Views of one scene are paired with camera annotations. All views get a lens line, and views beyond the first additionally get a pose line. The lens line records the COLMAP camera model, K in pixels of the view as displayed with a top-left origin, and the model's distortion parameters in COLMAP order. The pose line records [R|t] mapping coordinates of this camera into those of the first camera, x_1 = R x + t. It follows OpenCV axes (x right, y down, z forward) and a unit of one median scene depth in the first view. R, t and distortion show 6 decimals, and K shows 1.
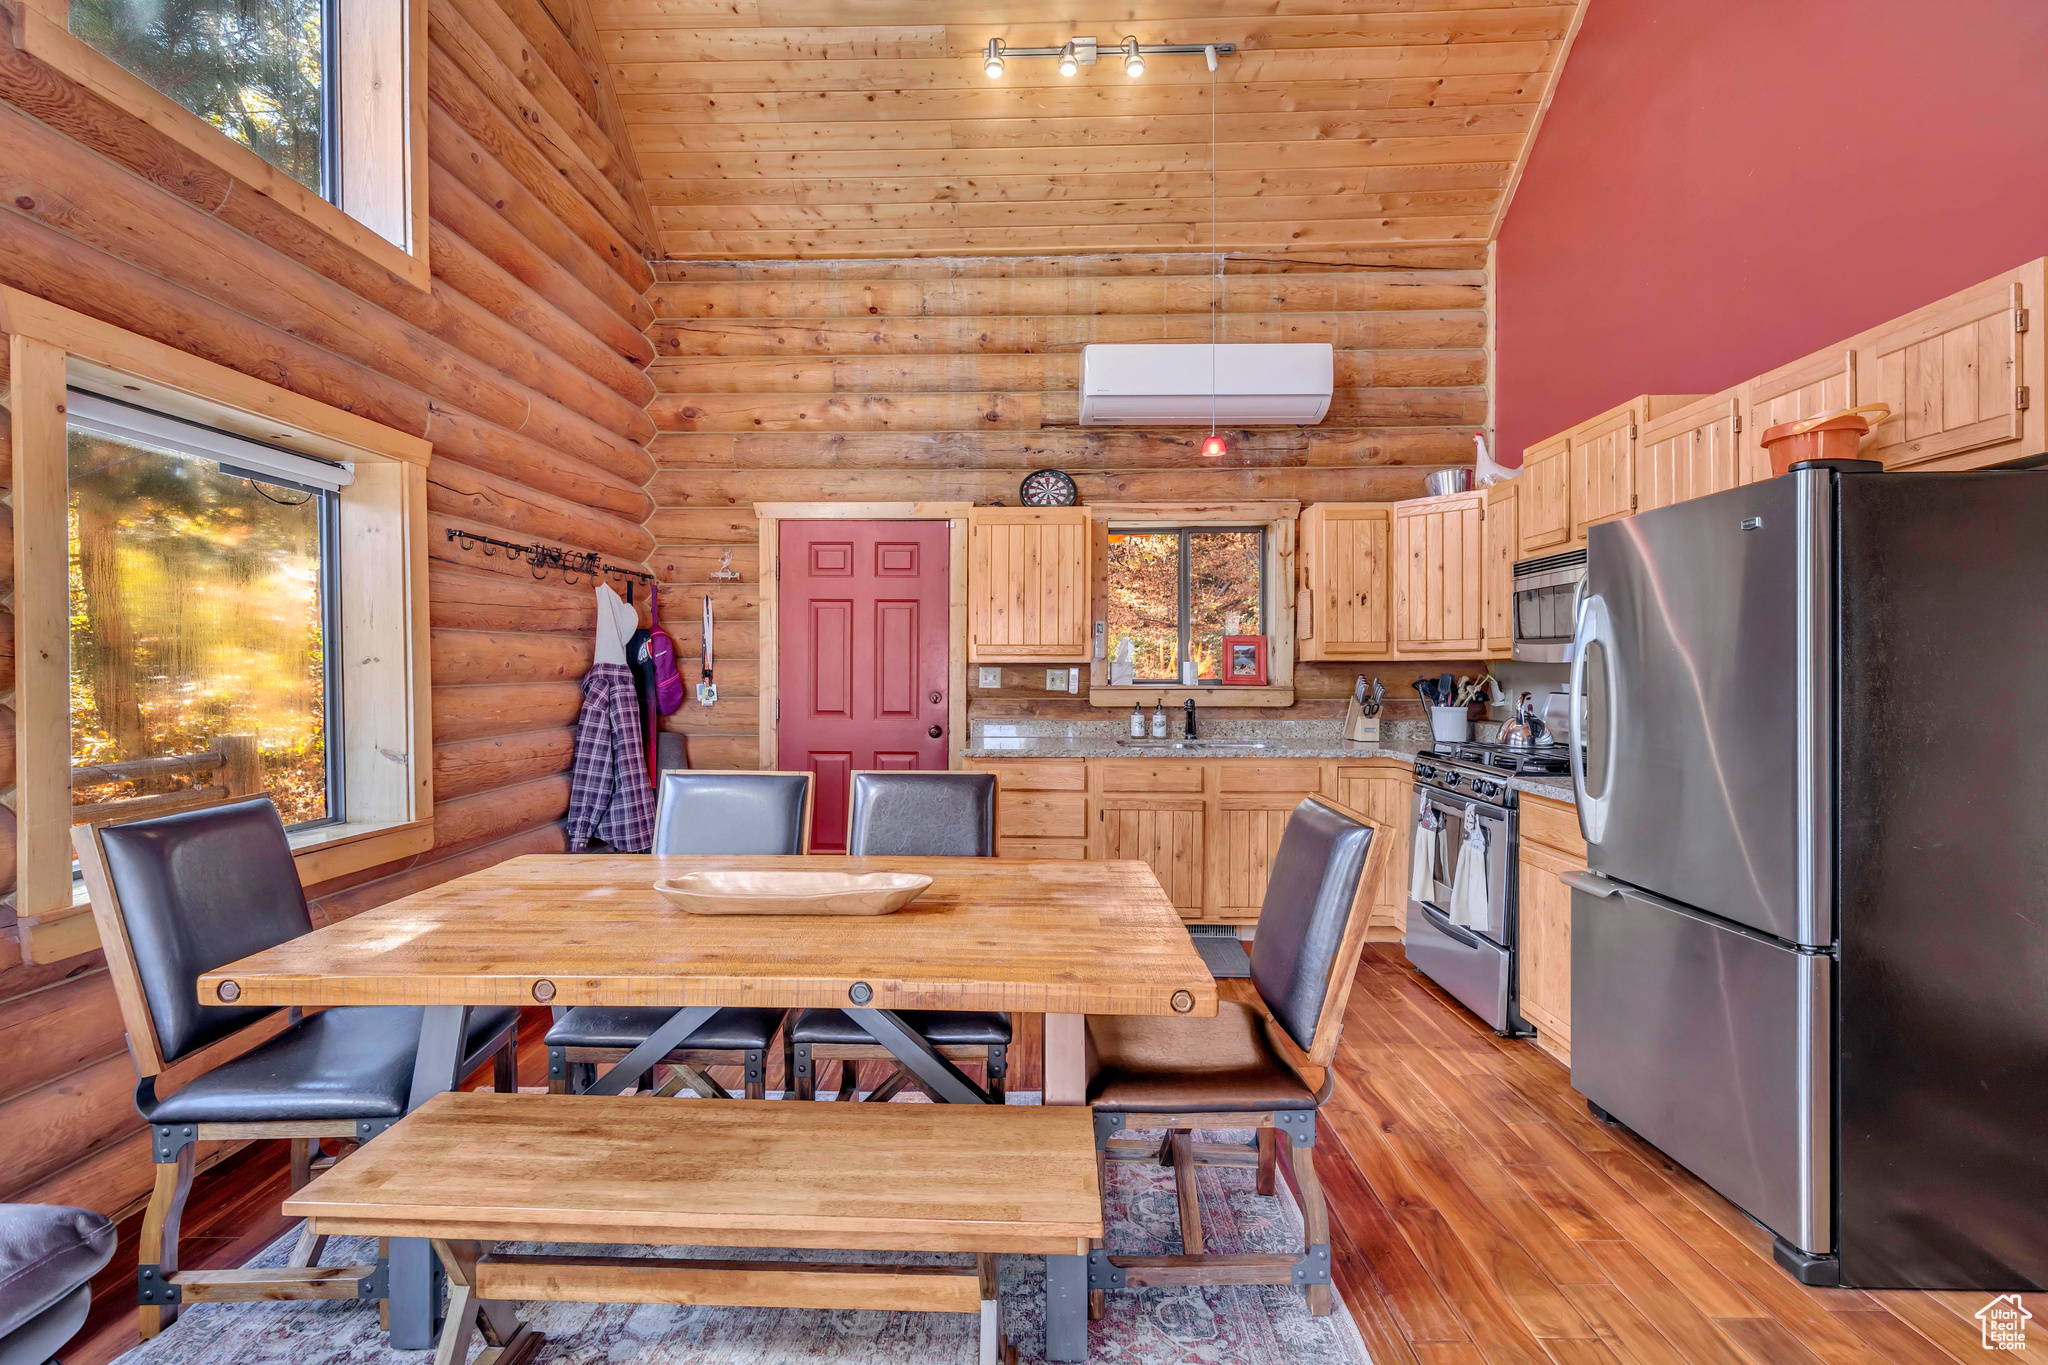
lens RADIAL K [[912.2, 0, 1022.2], [0, 912.2, 679.2], [0, 0, 1]] dist [0.000237, 0.000753]
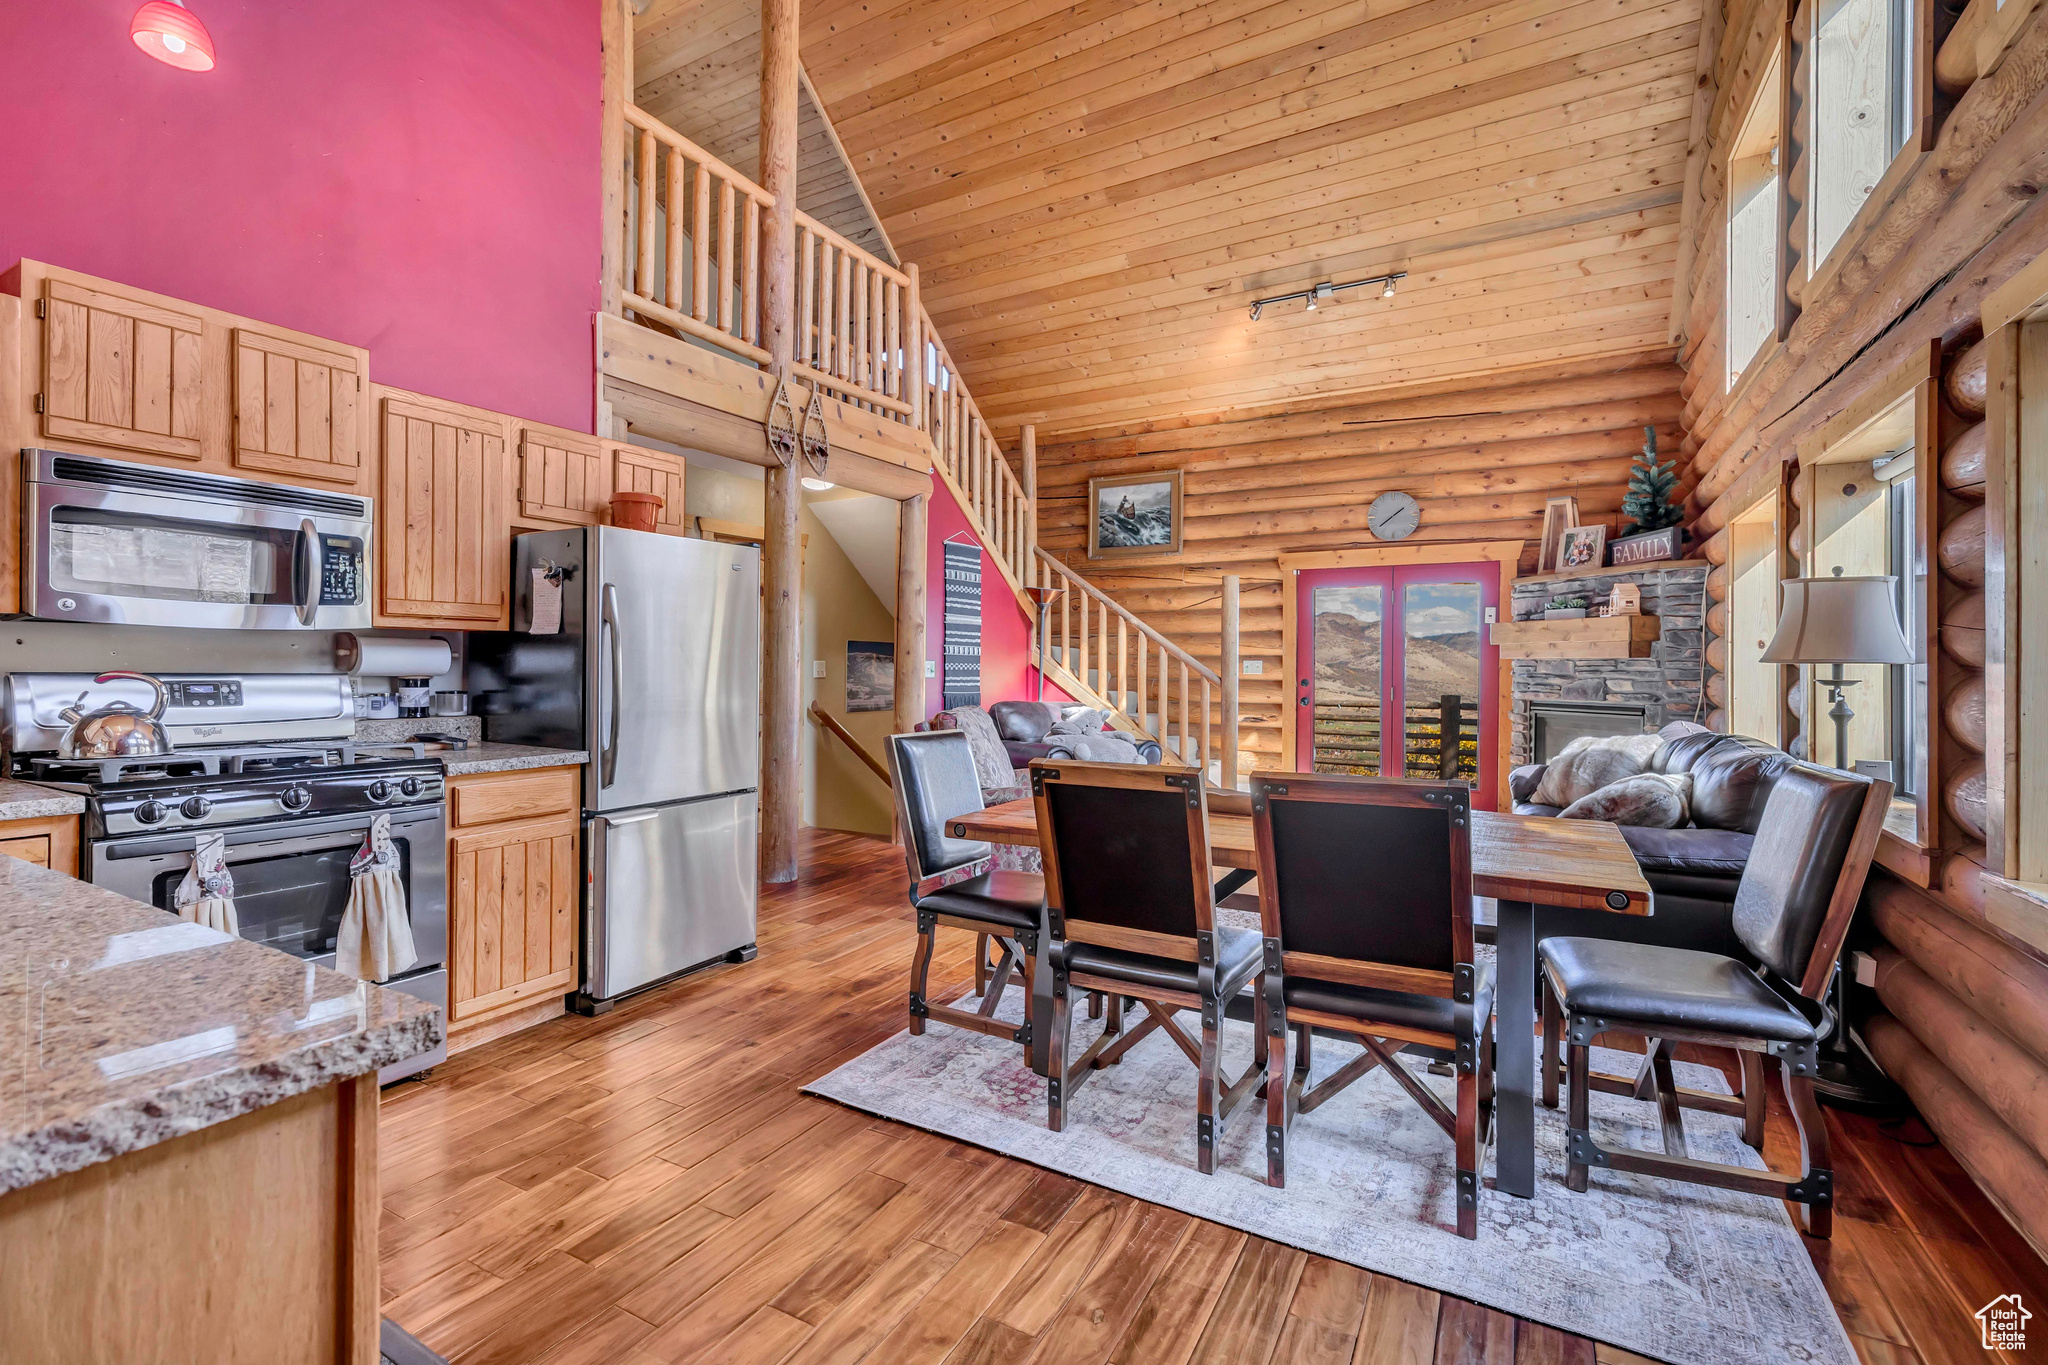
lens RADIAL K [[912.2, 0, 1018.3], [0, 912.2, 666.7], [0, 0, 1]] dist [0.000237, 0.000753]
pose [[-0.881357, -0.007357, 0.472393, -0.230234], [-0.003887, 0.999958, 0.008323, 0.002520], [-0.472435, 0.005499, -0.881349, 0.973585]]
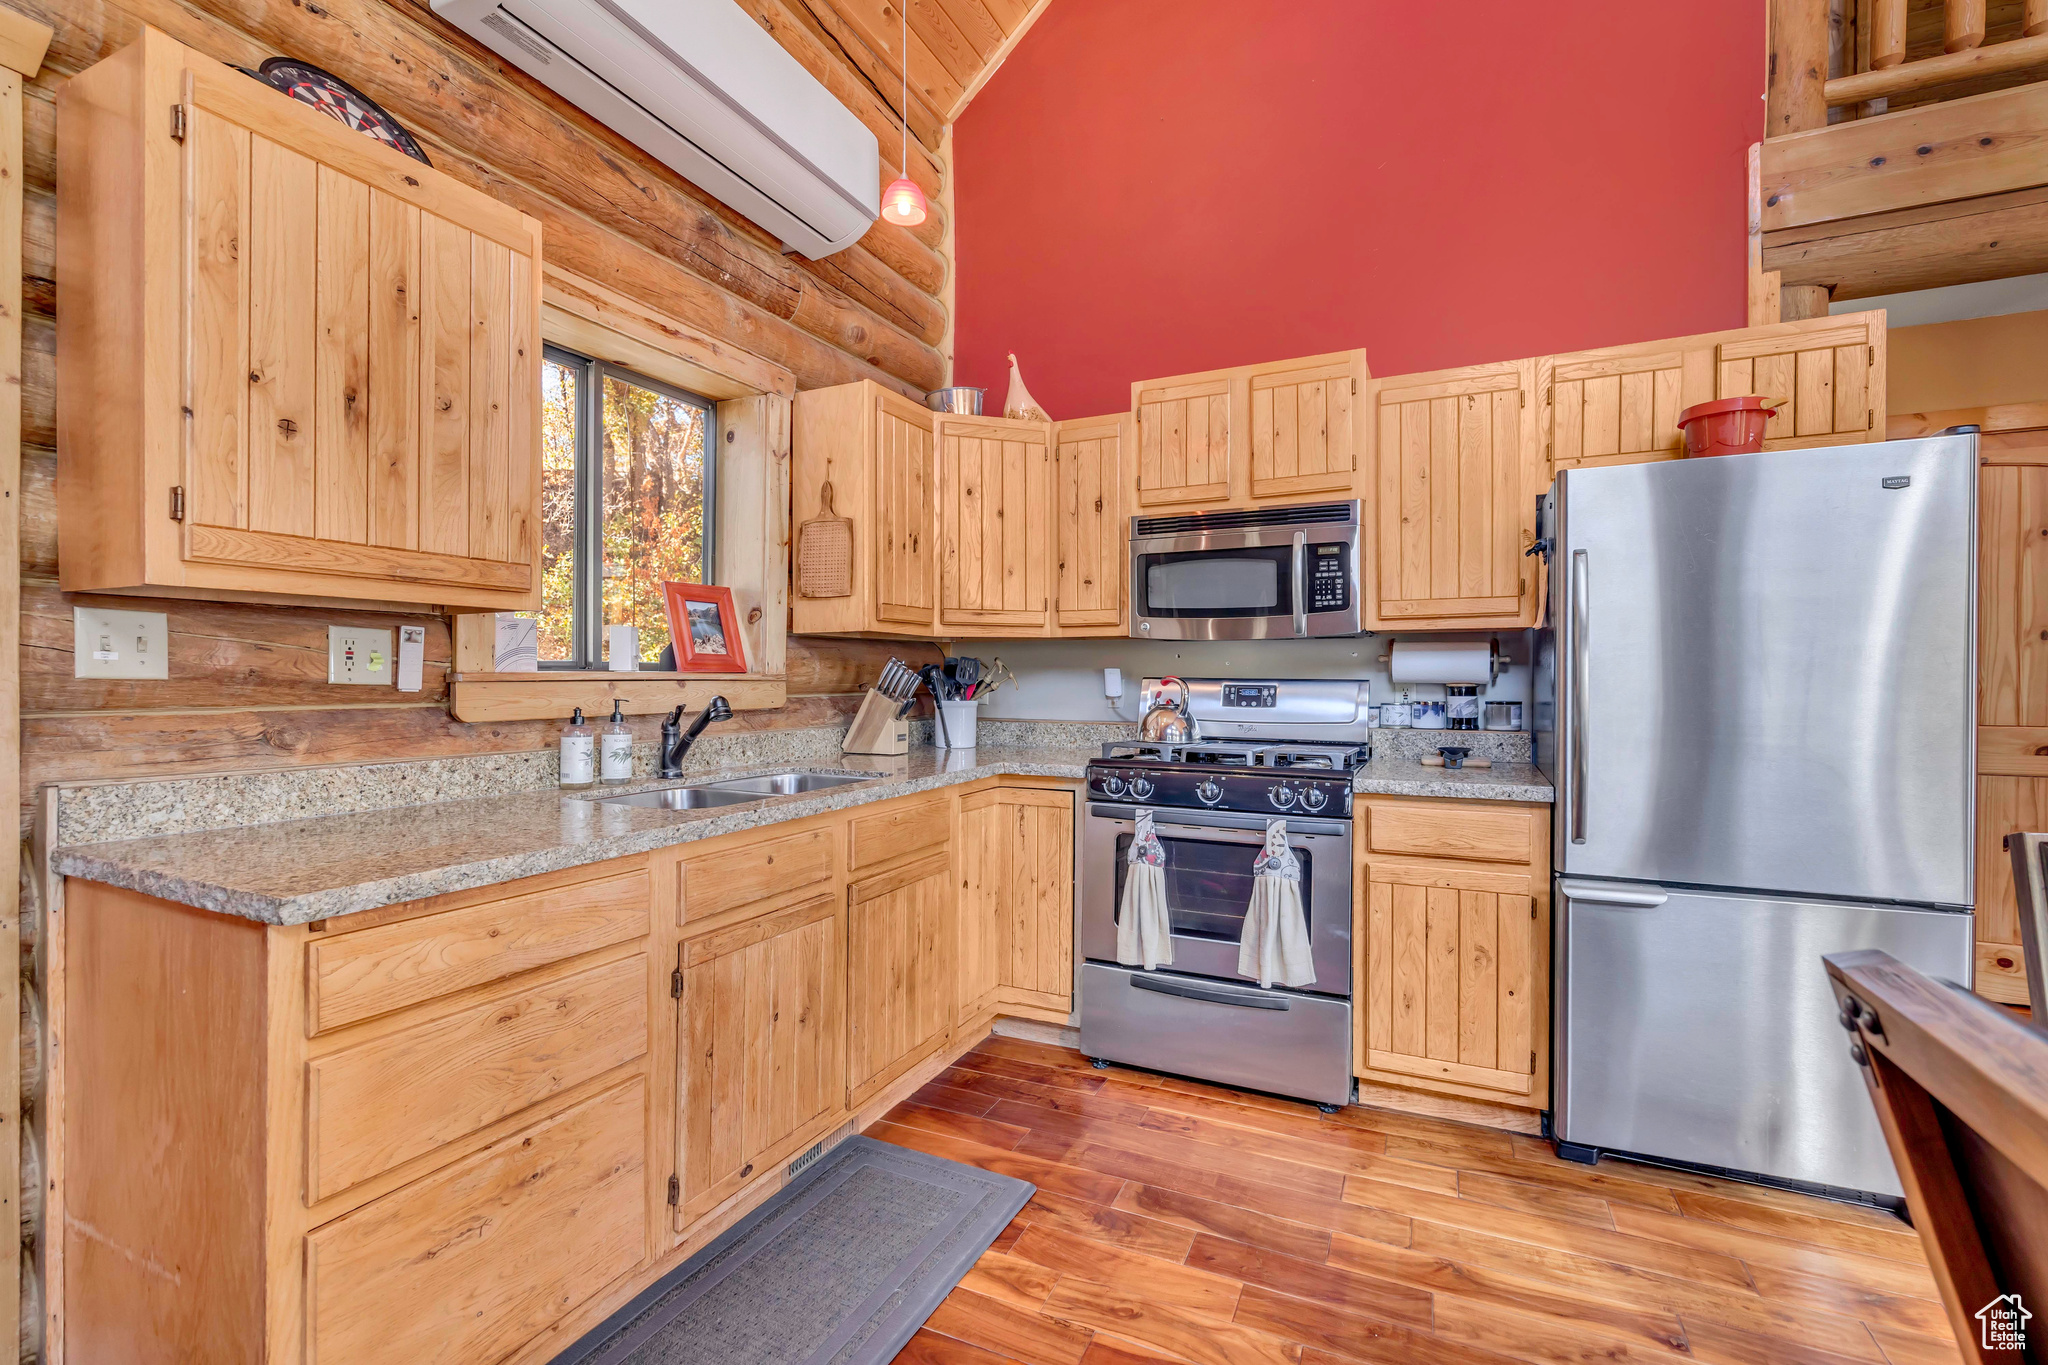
lens RADIAL K [[912.2, 0, 1020.6], [0, 912.2, 684.8], [0, 0, 1]] dist [0.000237, 0.000753]
pose [[0.408905, -0.007657, 0.912545, -0.194877], [0.006772, 0.999963, 0.005356, 0.012473], [-0.912552, 0.003990, 0.408942, 0.607533]]
